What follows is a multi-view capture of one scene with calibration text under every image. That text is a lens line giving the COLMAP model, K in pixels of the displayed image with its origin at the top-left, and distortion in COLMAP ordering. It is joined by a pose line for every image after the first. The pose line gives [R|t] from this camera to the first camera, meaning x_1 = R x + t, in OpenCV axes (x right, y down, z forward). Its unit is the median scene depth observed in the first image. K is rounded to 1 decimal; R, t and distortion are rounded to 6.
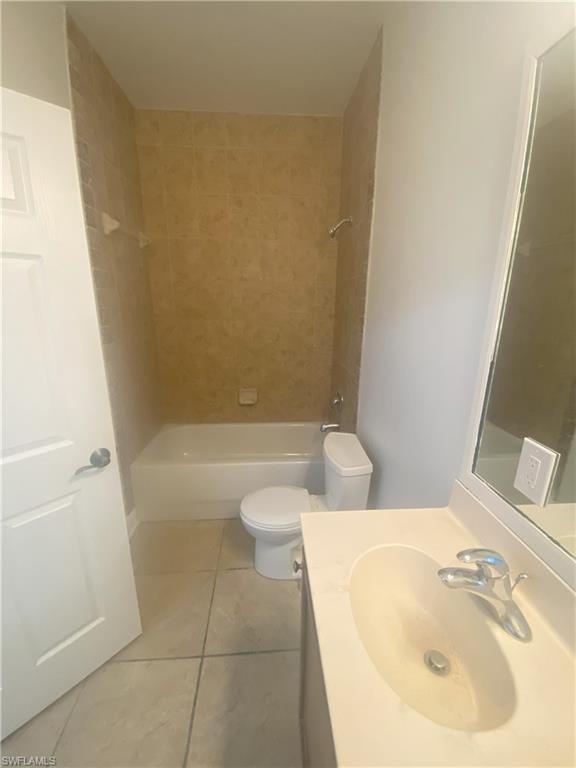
lens RADIAL K [[313.6, 0, 286.4], [0, 313.6, 383.0], [0, 0, 1]] dist [0.029341, -0.023151]
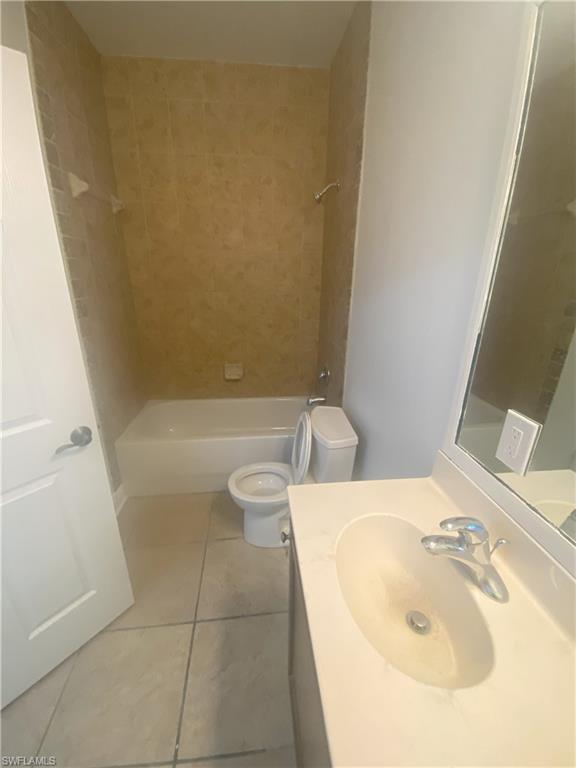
lens RADIAL K [[313.6, 0, 286.4], [0, 313.6, 383.0], [0, 0, 1]] dist [0.029341, -0.023151]
pose [[0.998998, -0.012720, 0.042905, 0.001177], [0.009157, 0.996572, 0.082224, -0.000608], [-0.043804, -0.081749, 0.995690, 0.017506]]
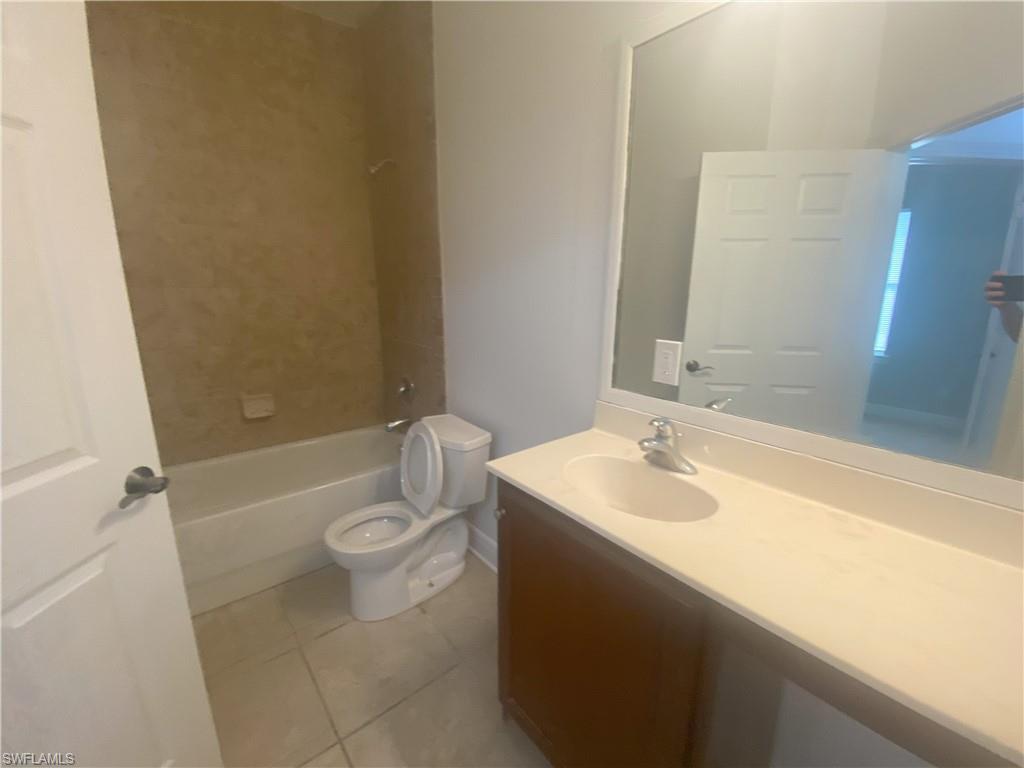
lens RADIAL K [[418.2, 0, 517.3], [0, 418.2, 383.9], [0, 0, 1]] dist [0.029341, -0.023151]
pose [[0.806889, -0.131480, 0.575885, -0.425573], [0.146243, 0.989028, 0.020899, 0.131238], [-0.572314, 0.067356, 0.817263, -0.050928]]
